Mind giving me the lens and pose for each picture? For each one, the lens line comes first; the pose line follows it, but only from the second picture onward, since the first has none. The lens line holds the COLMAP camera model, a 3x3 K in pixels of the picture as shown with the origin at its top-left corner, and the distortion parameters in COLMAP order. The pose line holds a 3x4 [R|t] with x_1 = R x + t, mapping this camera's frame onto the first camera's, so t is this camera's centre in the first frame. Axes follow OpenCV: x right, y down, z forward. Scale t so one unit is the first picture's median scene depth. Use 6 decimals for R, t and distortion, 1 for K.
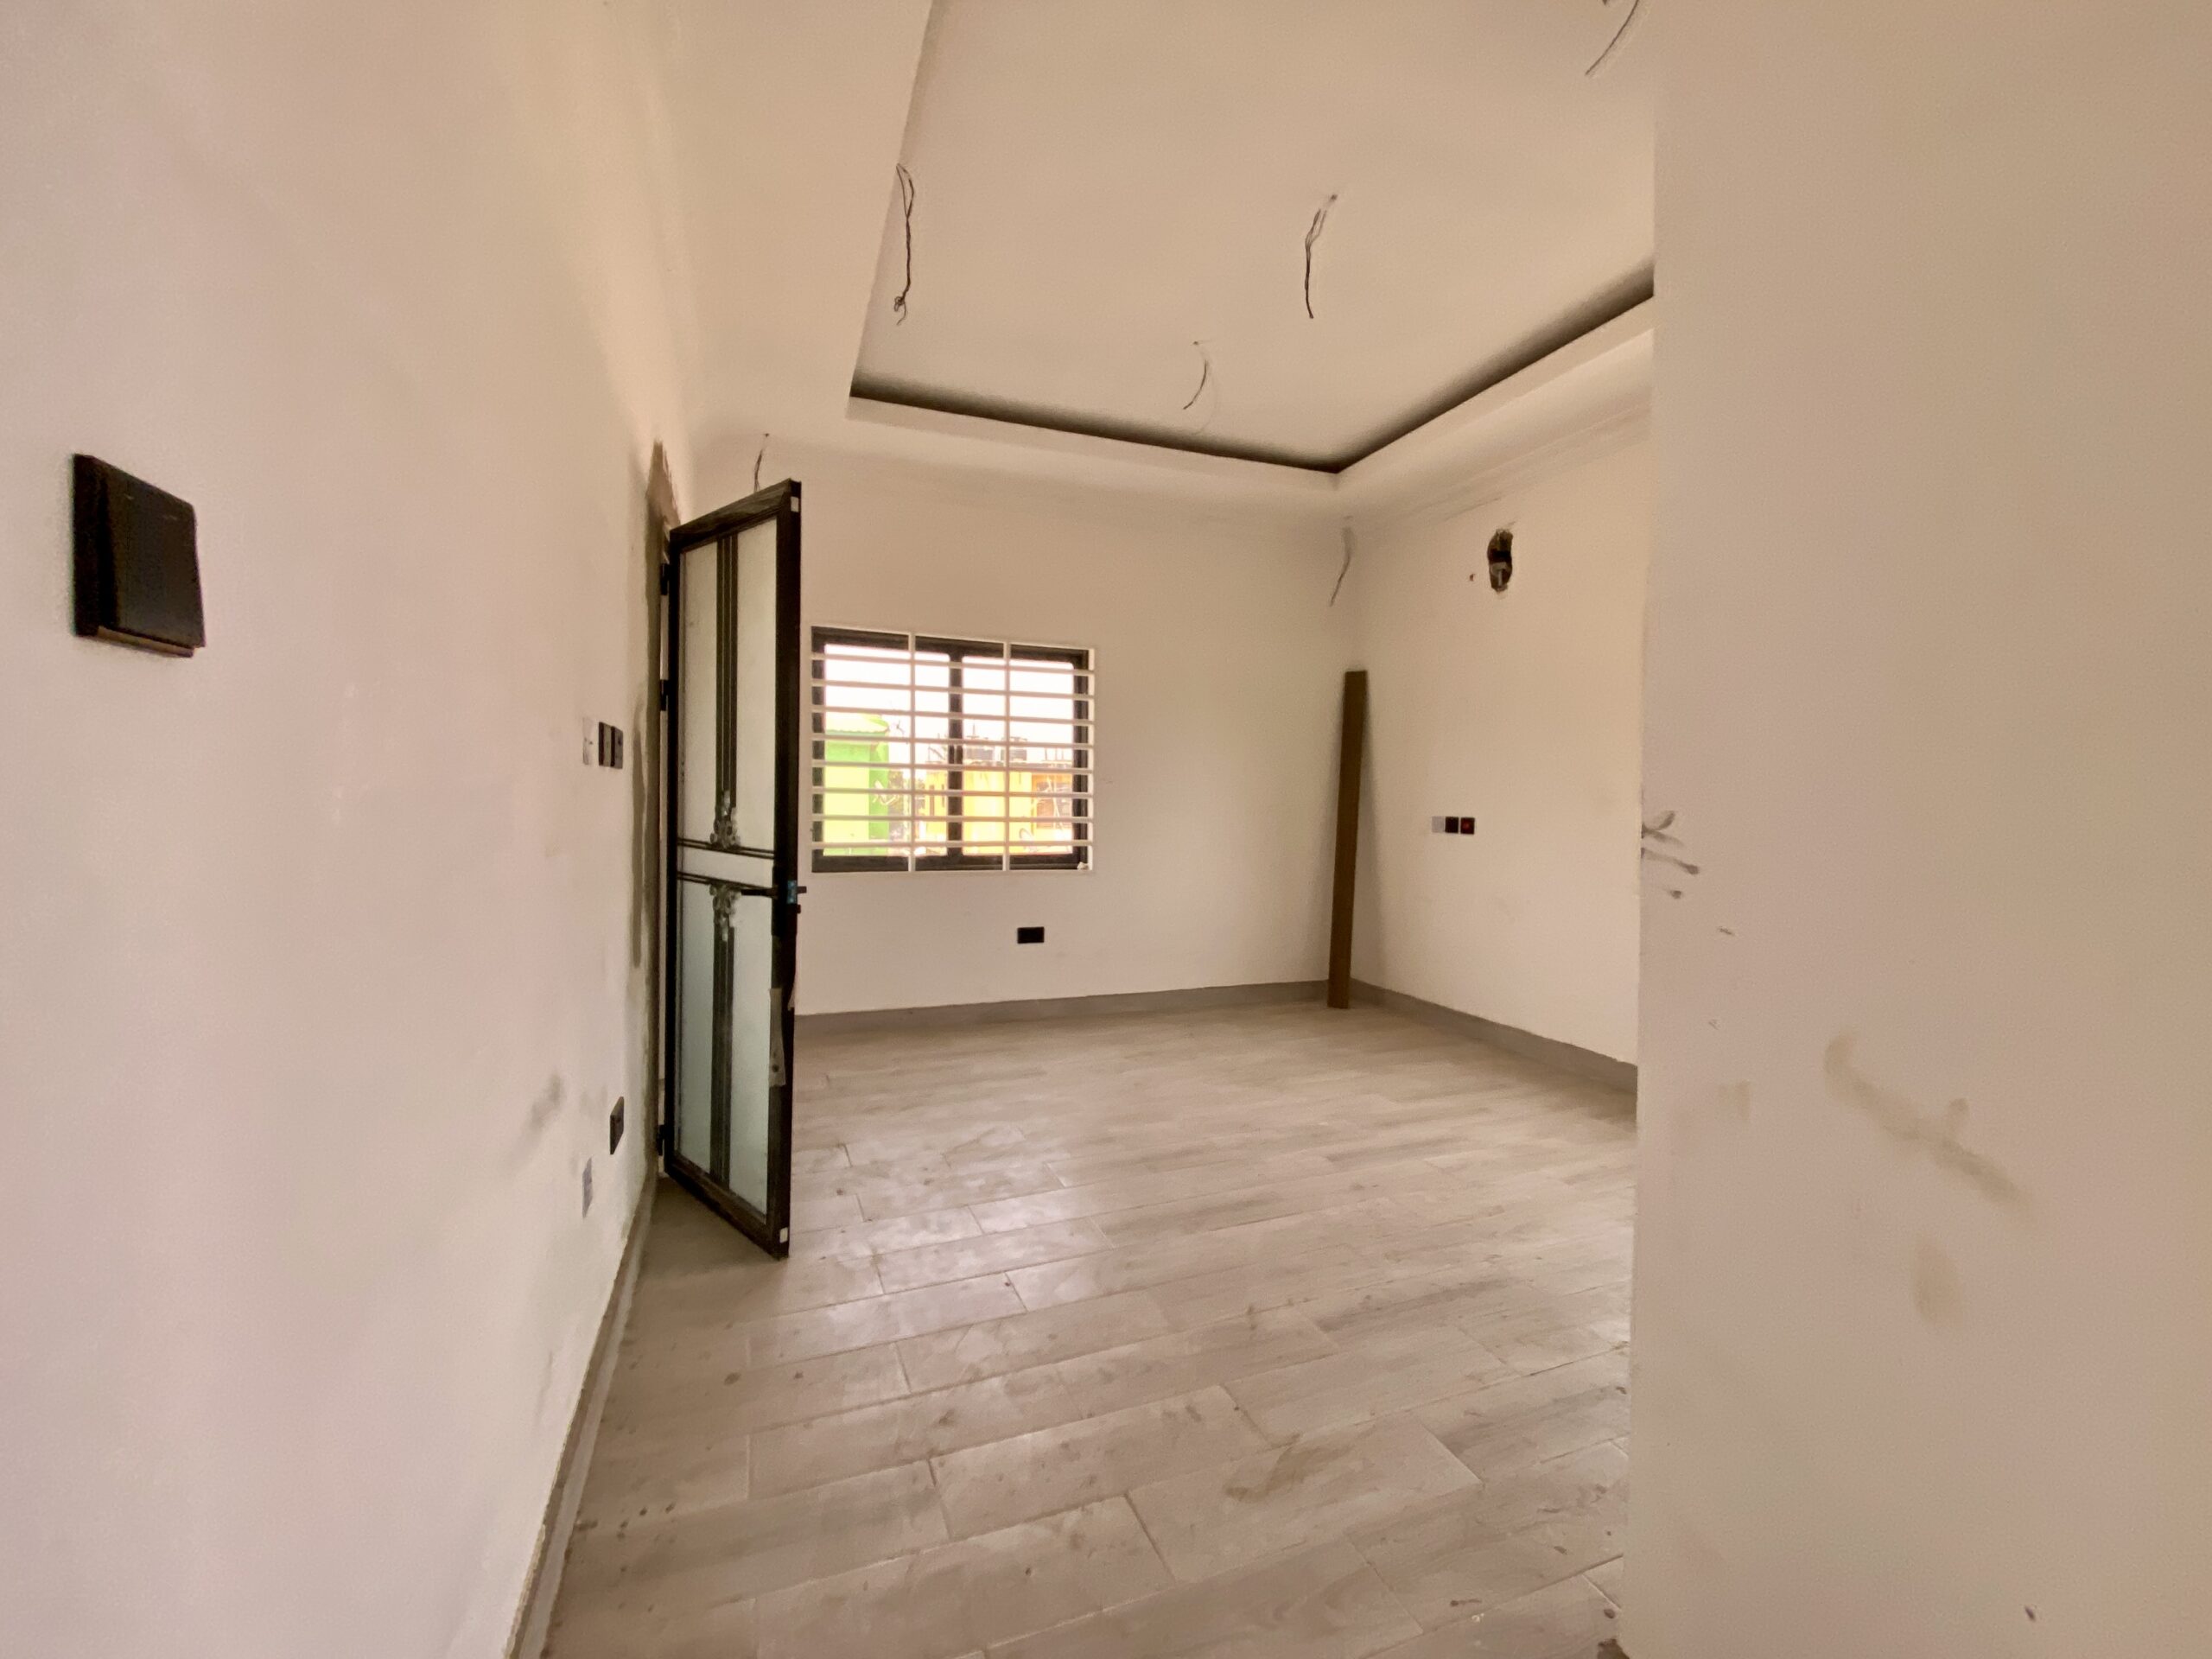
lens RADIAL K [[895.0, 0, 1106.0], [0, 895.0, 829.5], [0, 0, 1]] dist [0.033172, -0.026684]
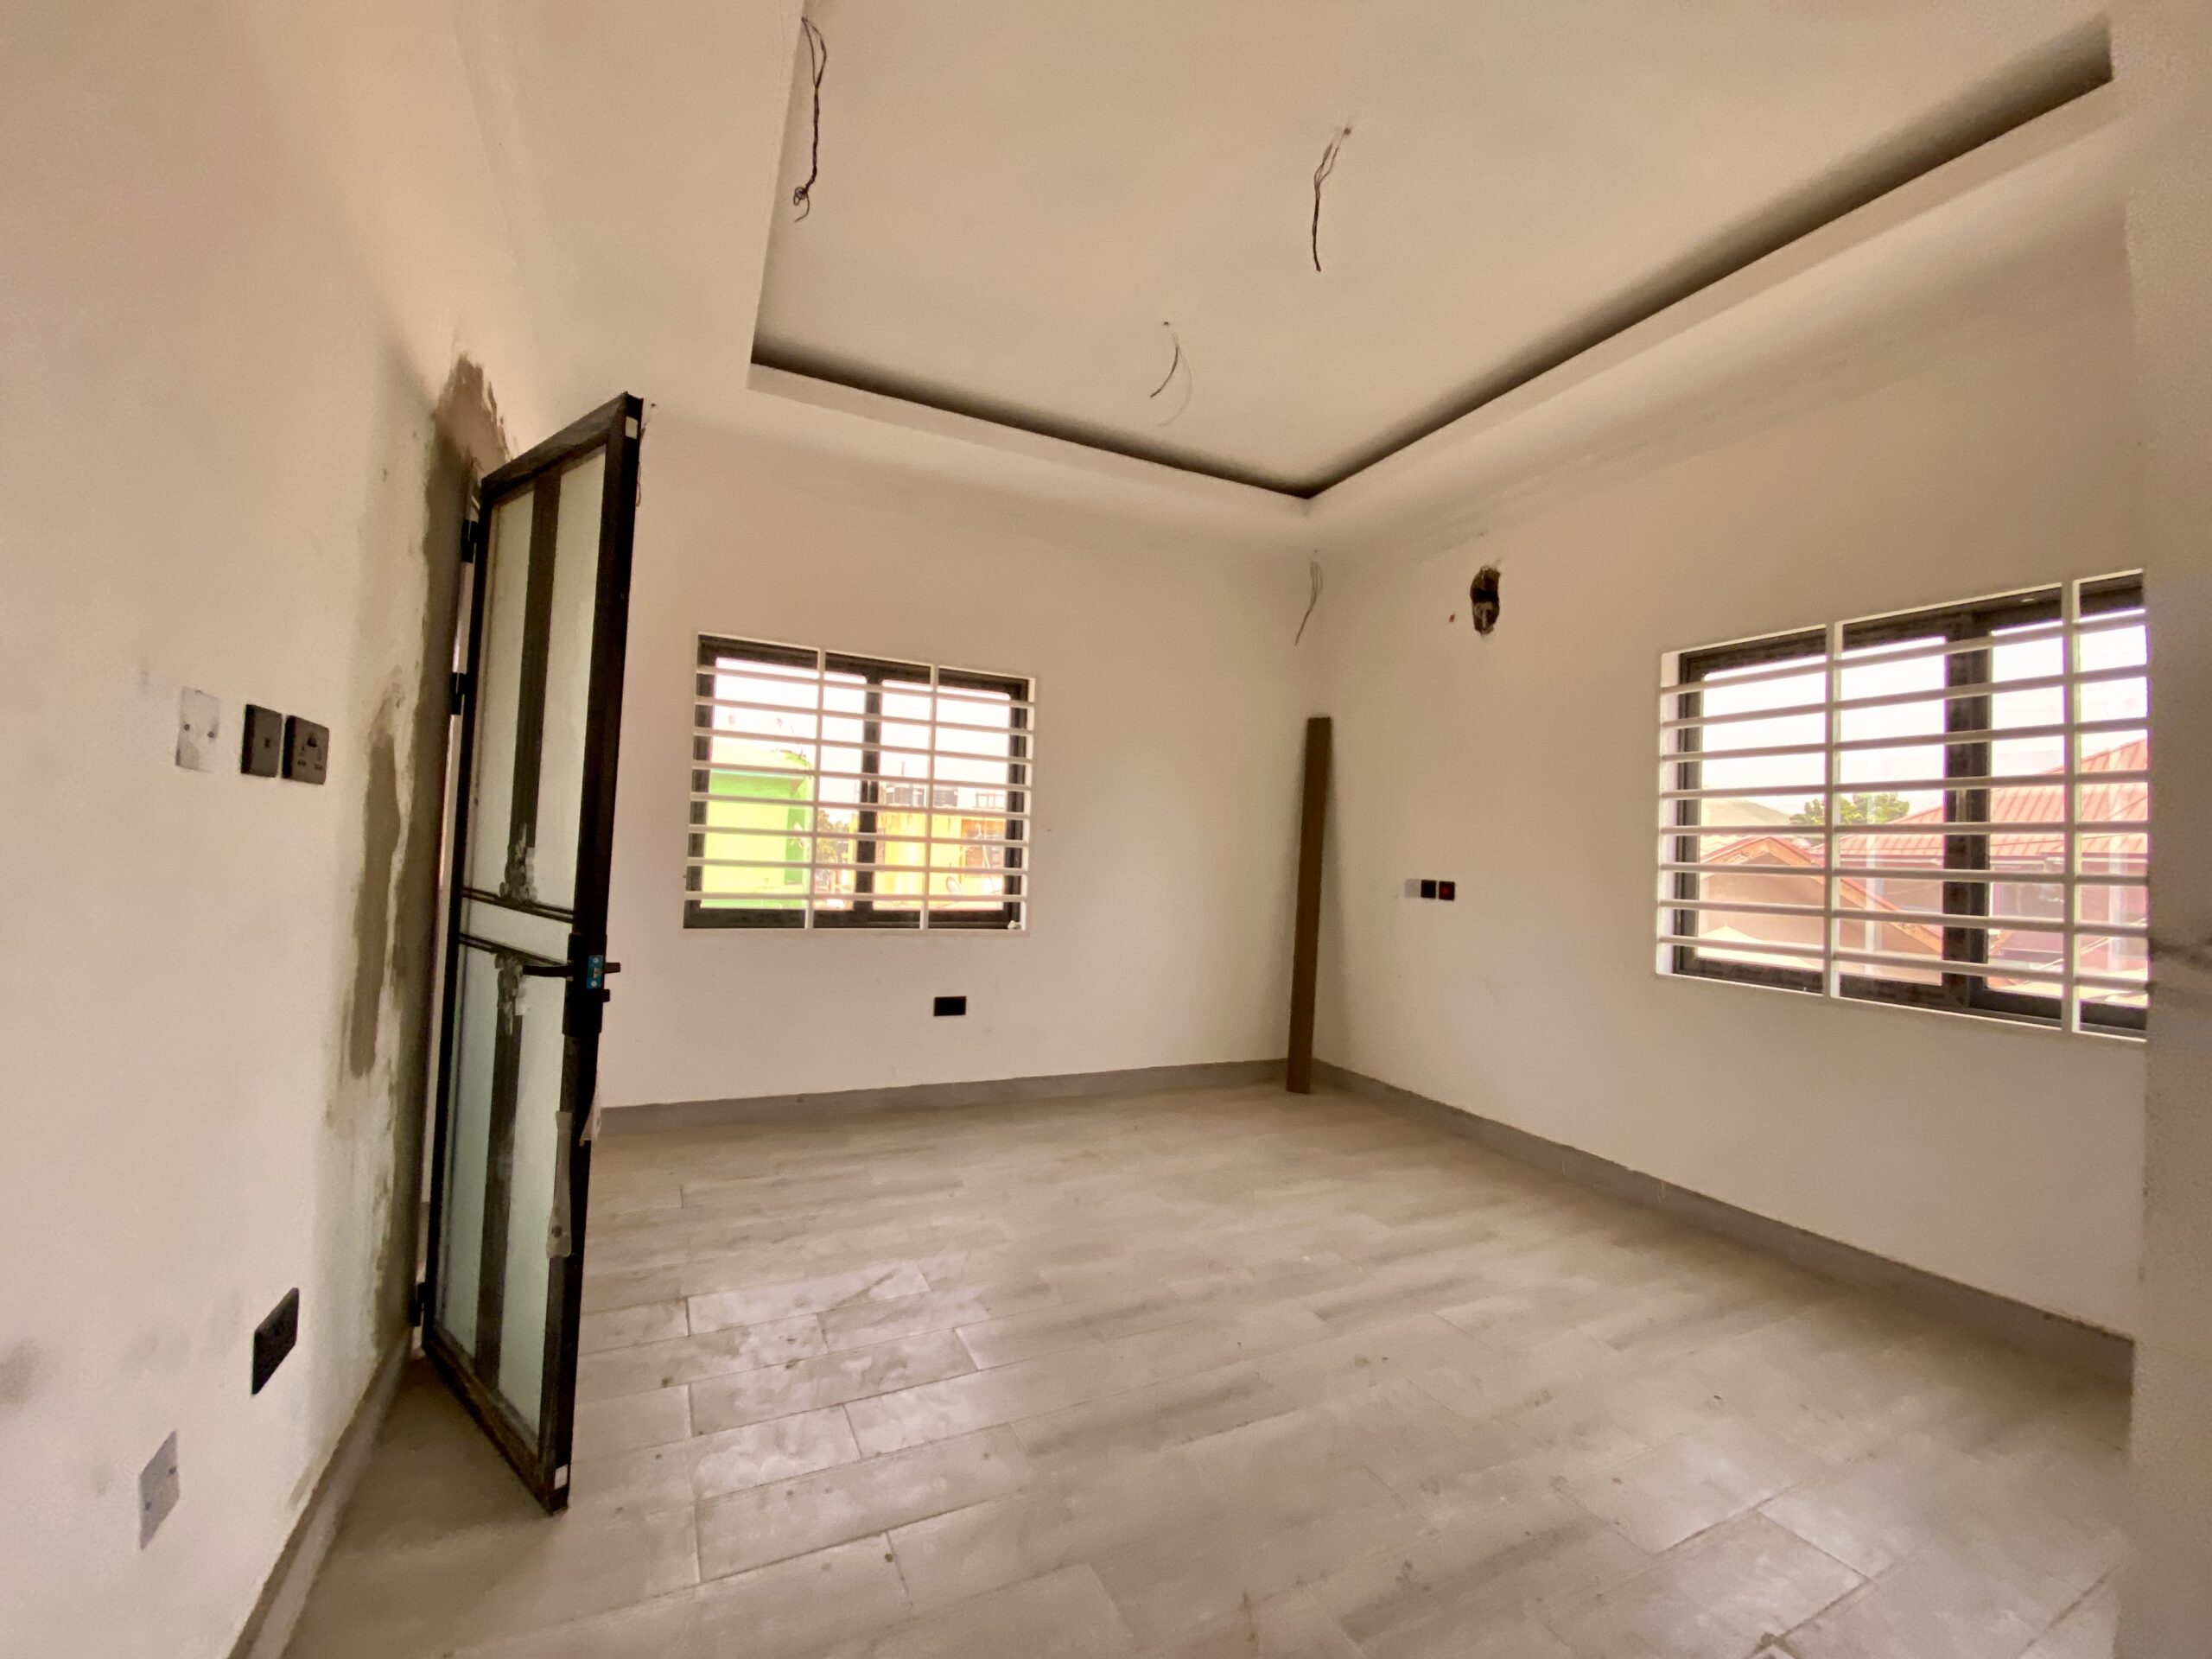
lens RADIAL K [[895.0, 0, 1106.0], [0, 895.0, 829.5], [0, 0, 1]] dist [0.033172, -0.026684]
pose [[0.996567, 0.030055, 0.077138, -0.011630], [-0.025671, 0.998032, -0.057204, -0.007418], [-0.078706, 0.055028, 0.995378, 0.204995]]
